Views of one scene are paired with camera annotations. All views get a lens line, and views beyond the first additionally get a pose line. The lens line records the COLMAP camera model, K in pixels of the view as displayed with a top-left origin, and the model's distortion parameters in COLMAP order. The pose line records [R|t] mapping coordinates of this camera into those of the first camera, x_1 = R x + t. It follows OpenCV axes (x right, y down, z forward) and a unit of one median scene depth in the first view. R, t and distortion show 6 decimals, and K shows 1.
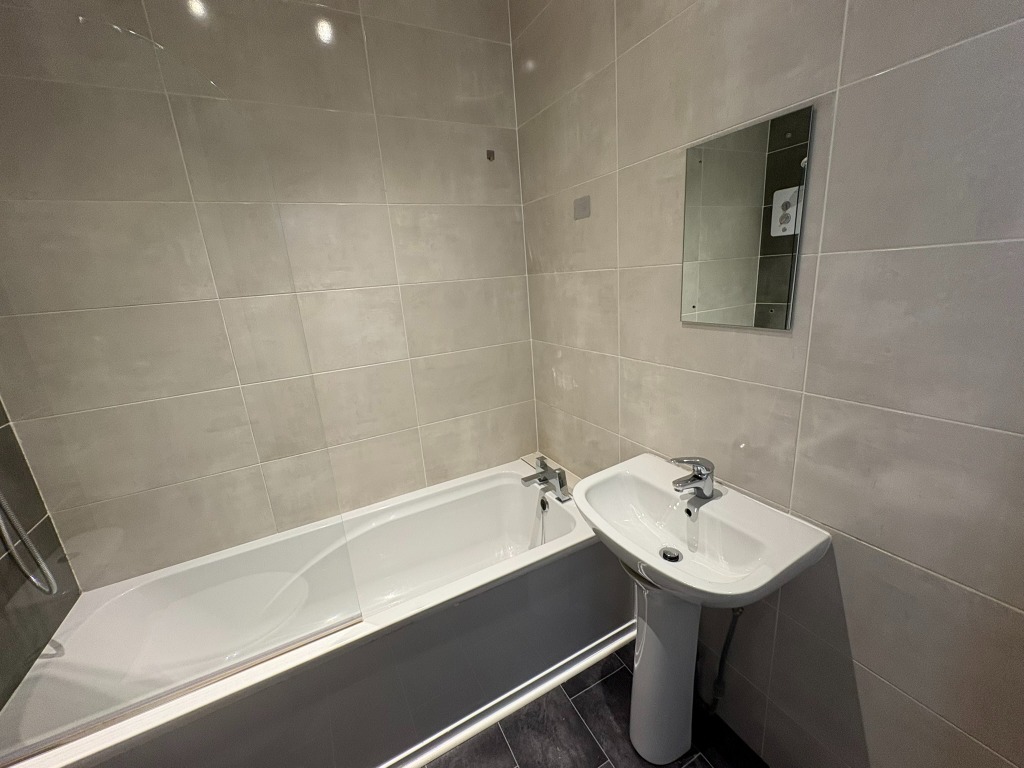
lens RADIAL K [[405.2, 0, 511.4], [0, 405.2, 384.8], [0, 0, 1]] dist [0.000321, -0.000087]
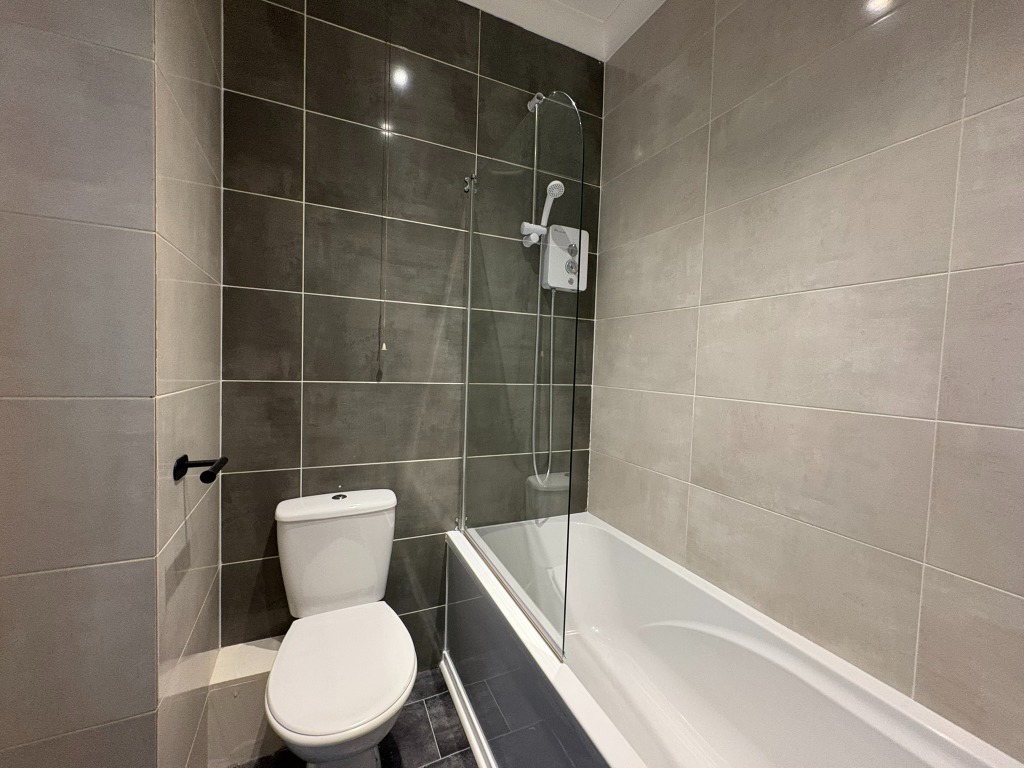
lens RADIAL K [[405.2, 0, 510.2], [0, 405.2, 382.2], [0, 0, 1]] dist [0.000321, -0.000087]
pose [[-0.047421, 0.122688, -0.991312, 0.285676], [-0.285456, 0.949375, 0.131153, -0.027671], [0.957218, 0.289196, -0.009998, 0.557060]]
